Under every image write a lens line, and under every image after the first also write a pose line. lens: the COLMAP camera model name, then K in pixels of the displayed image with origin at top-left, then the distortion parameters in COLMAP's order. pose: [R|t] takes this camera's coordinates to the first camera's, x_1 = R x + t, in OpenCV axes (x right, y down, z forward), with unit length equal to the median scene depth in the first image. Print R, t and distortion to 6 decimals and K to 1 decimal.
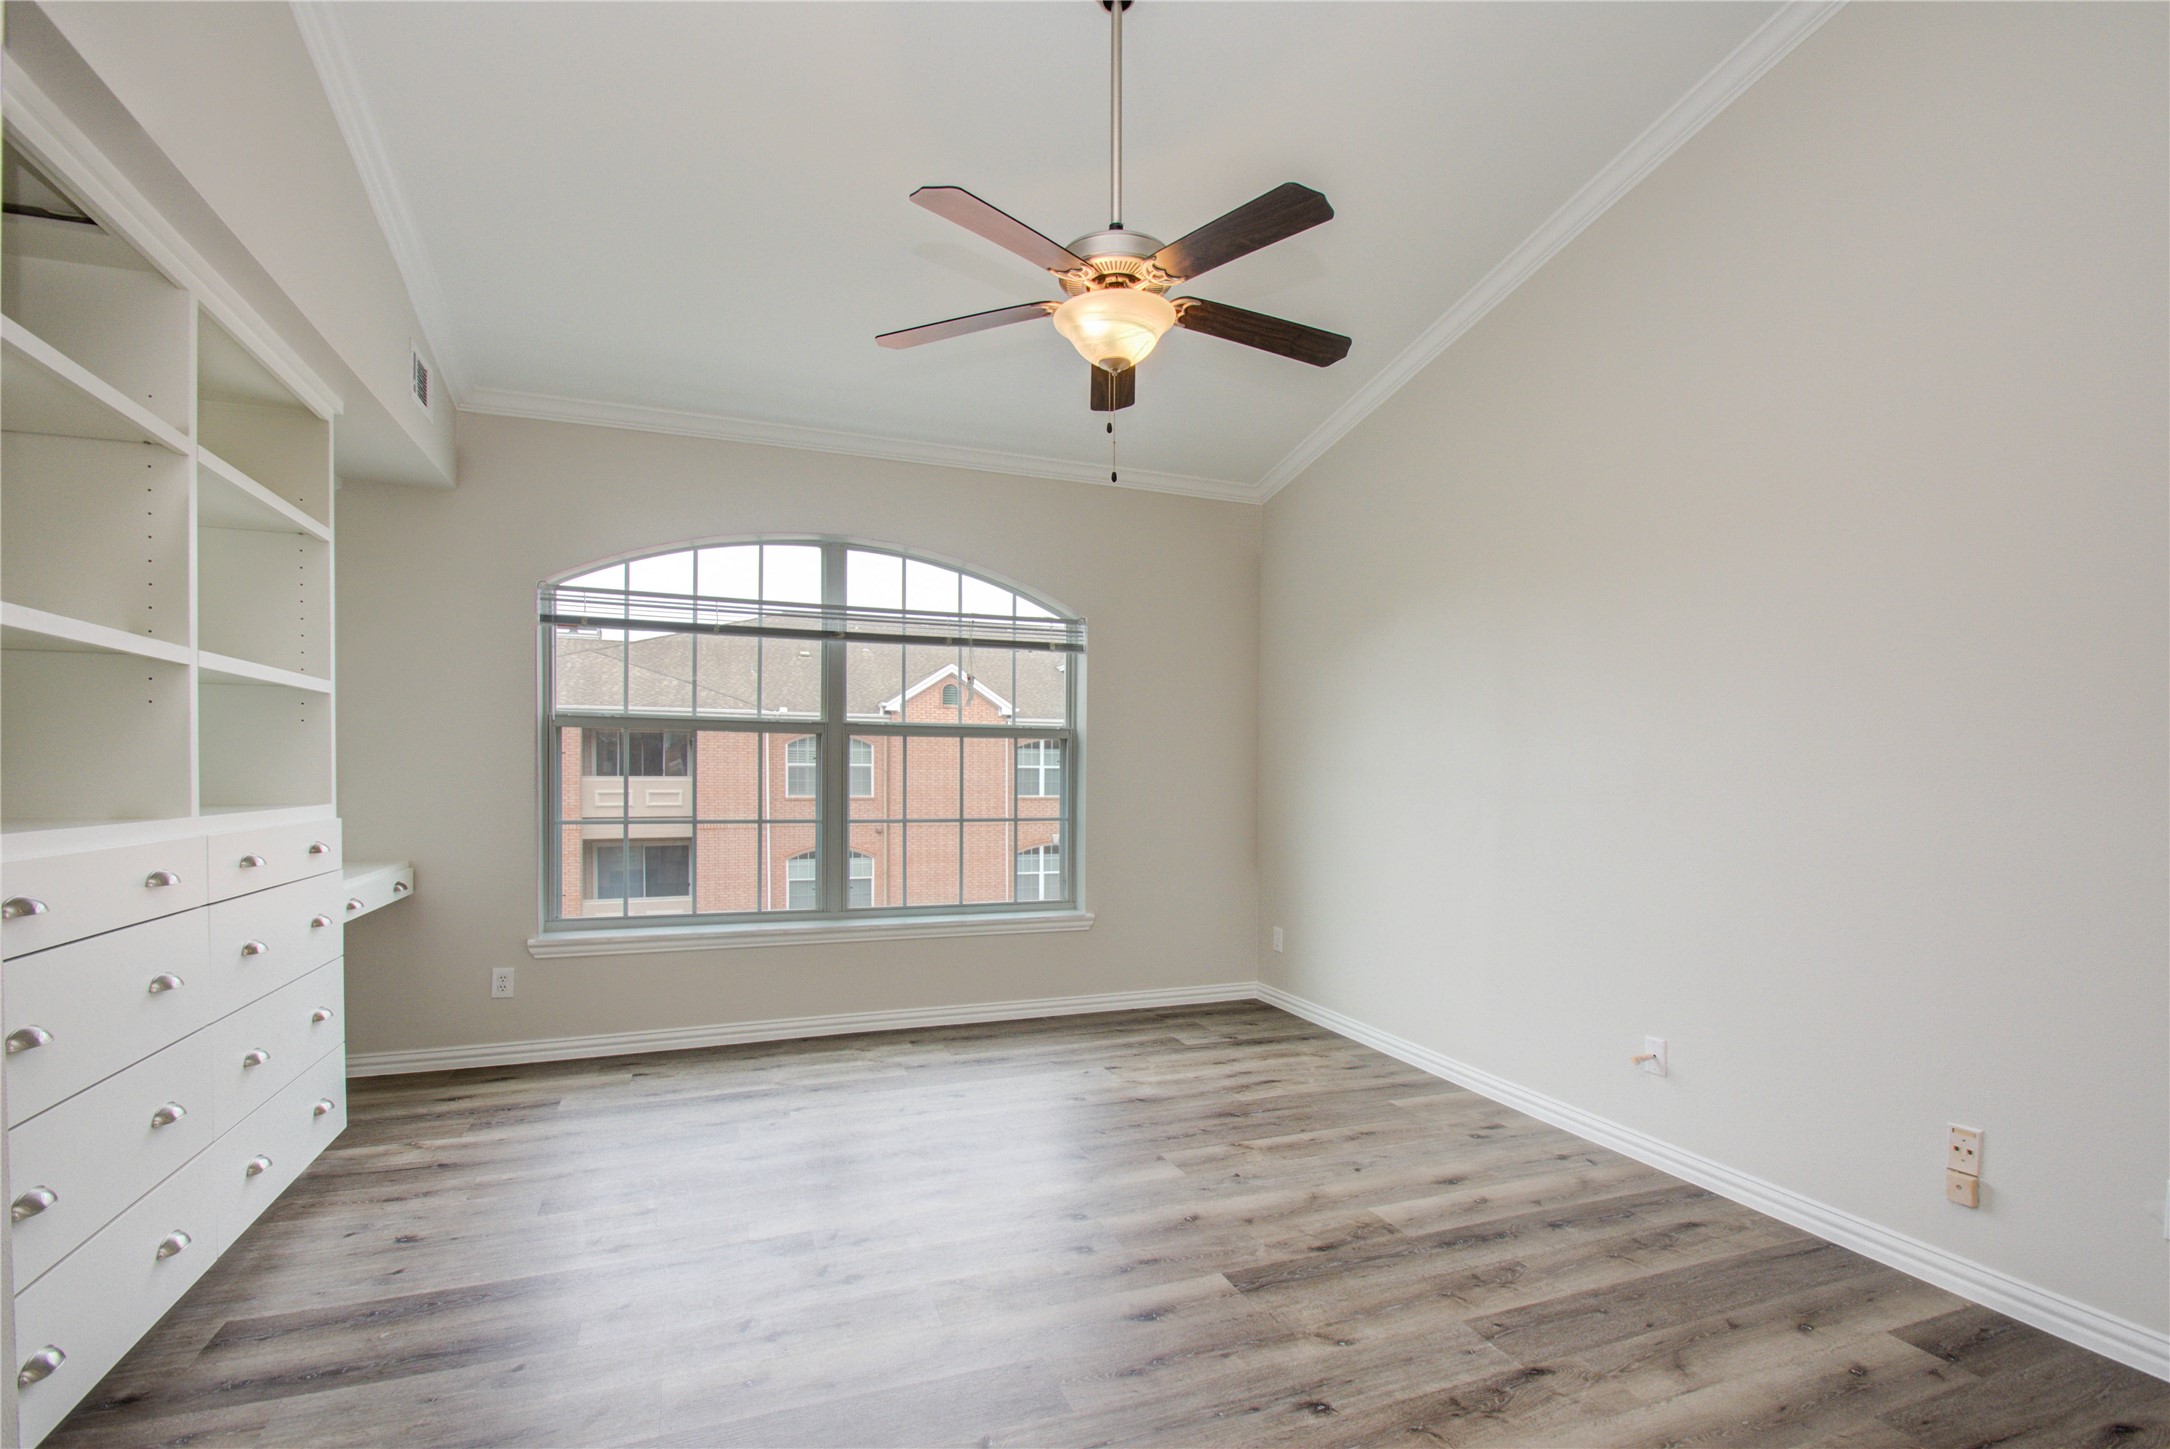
lens RADIAL K [[956.1, 0, 1103.0], [0, 956.1, 761.5], [0, 0, 1]] dist [0.015740, -0.018512]
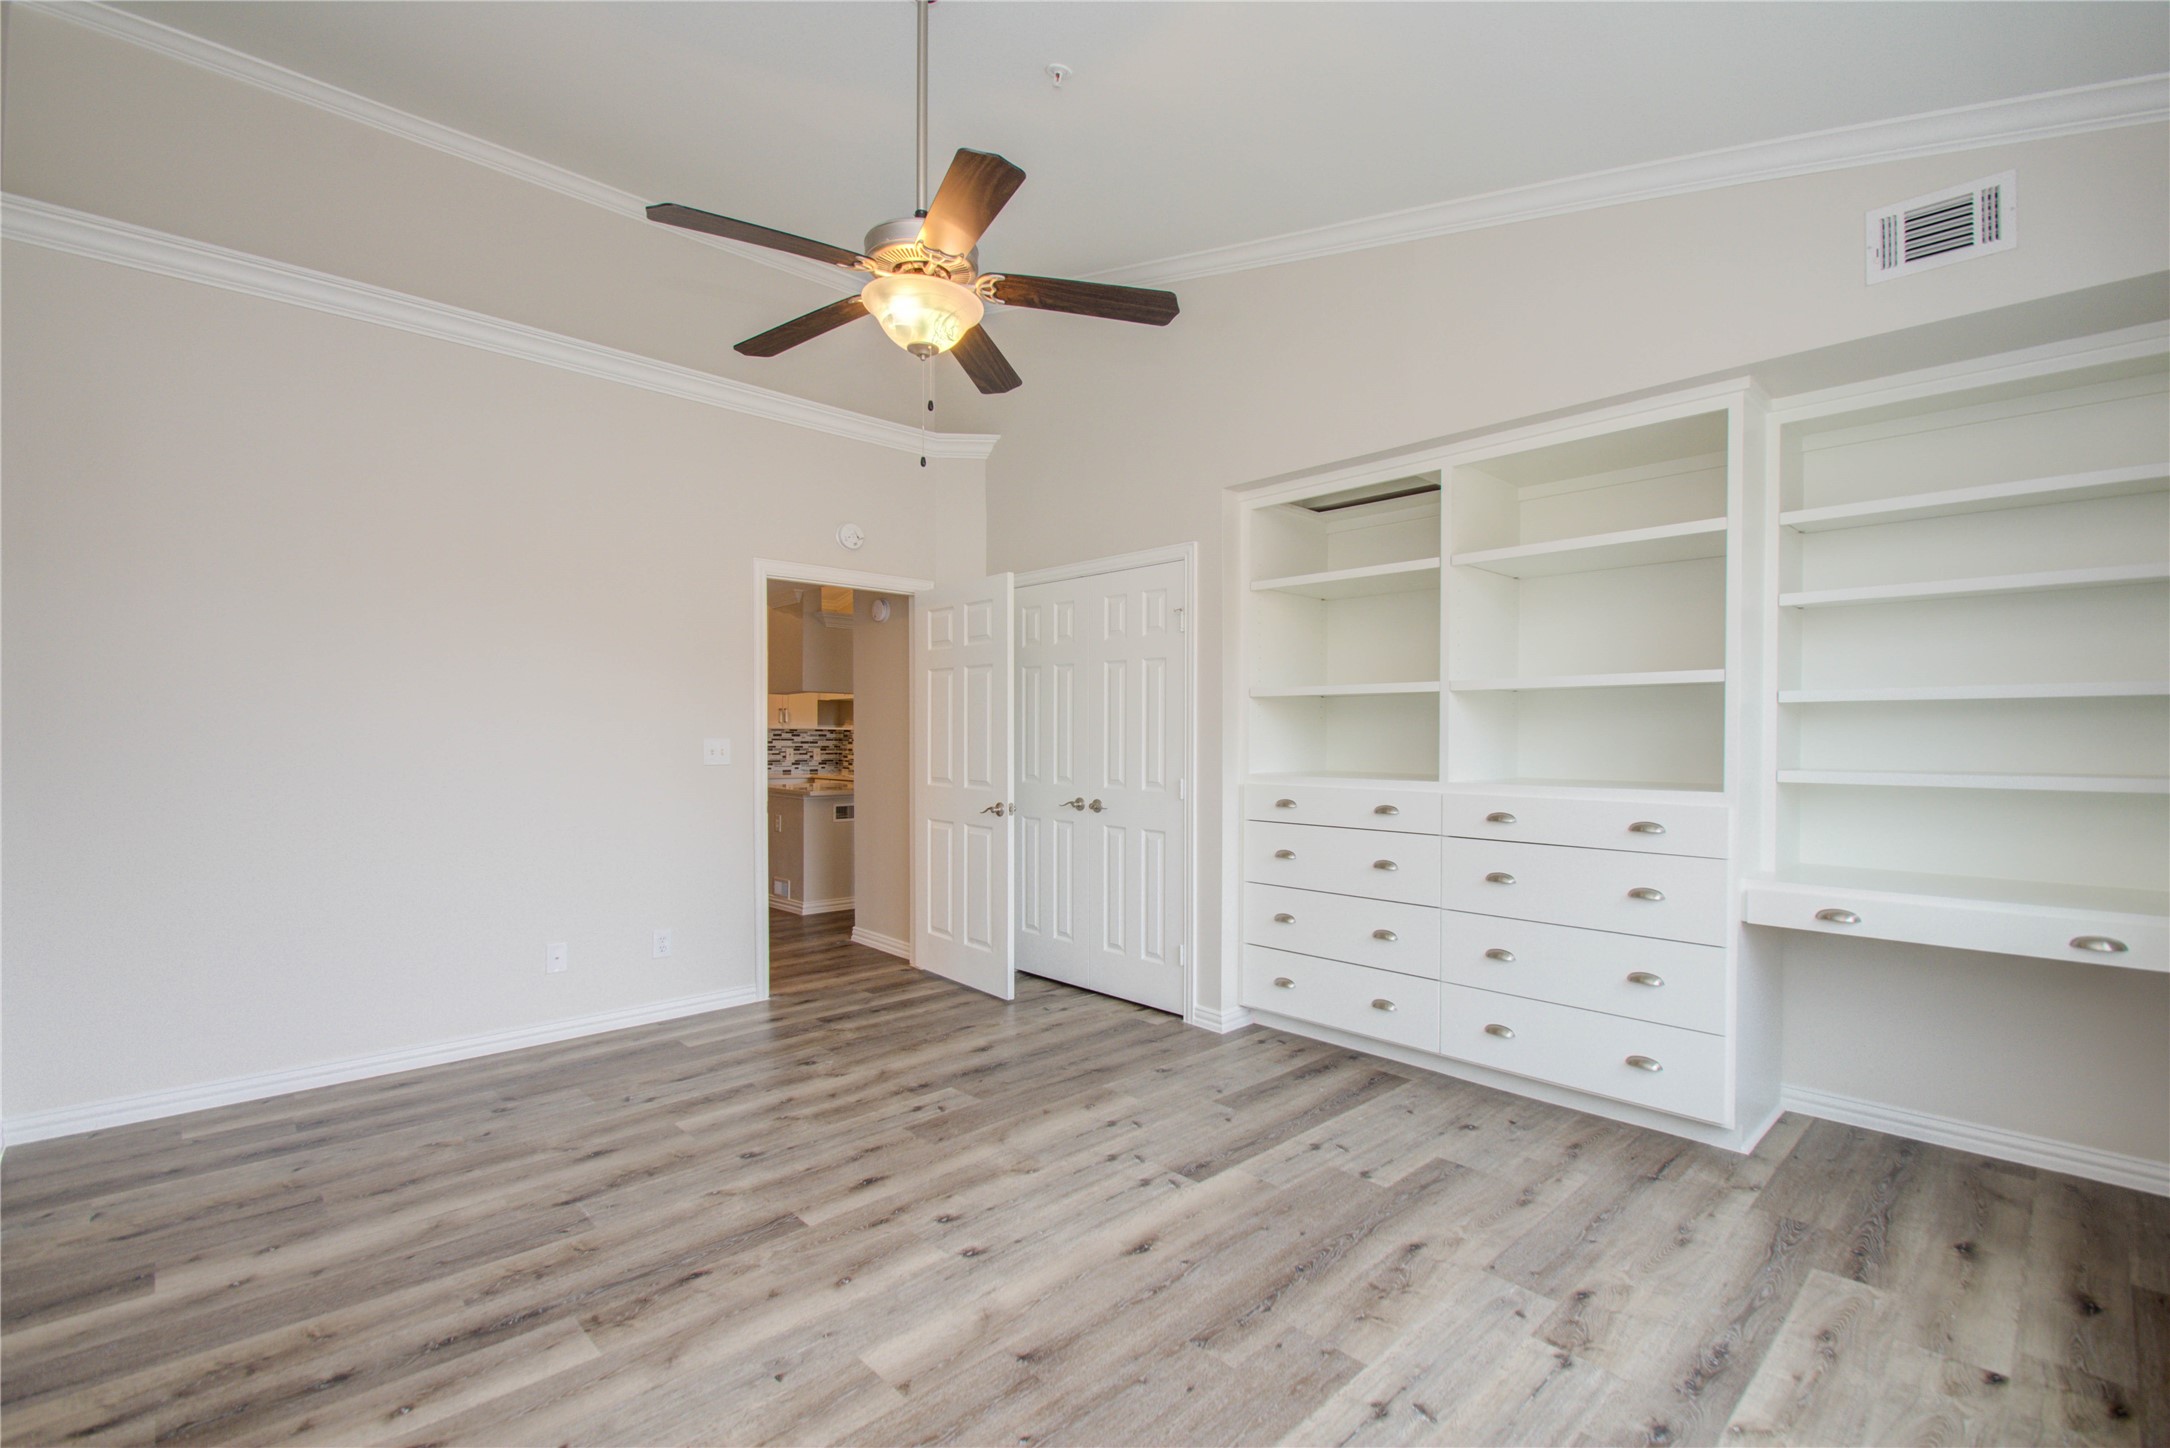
lens RADIAL K [[956.1, 0, 1103.0], [0, 956.1, 761.0], [0, 0, 1]] dist [0.015740, -0.018512]
pose [[-0.919484, -0.000857, -0.393126, 0.231552], [-0.006953, 0.999877, 0.014085, -0.005844], [0.393066, 0.015684, -0.919377, 2.002438]]
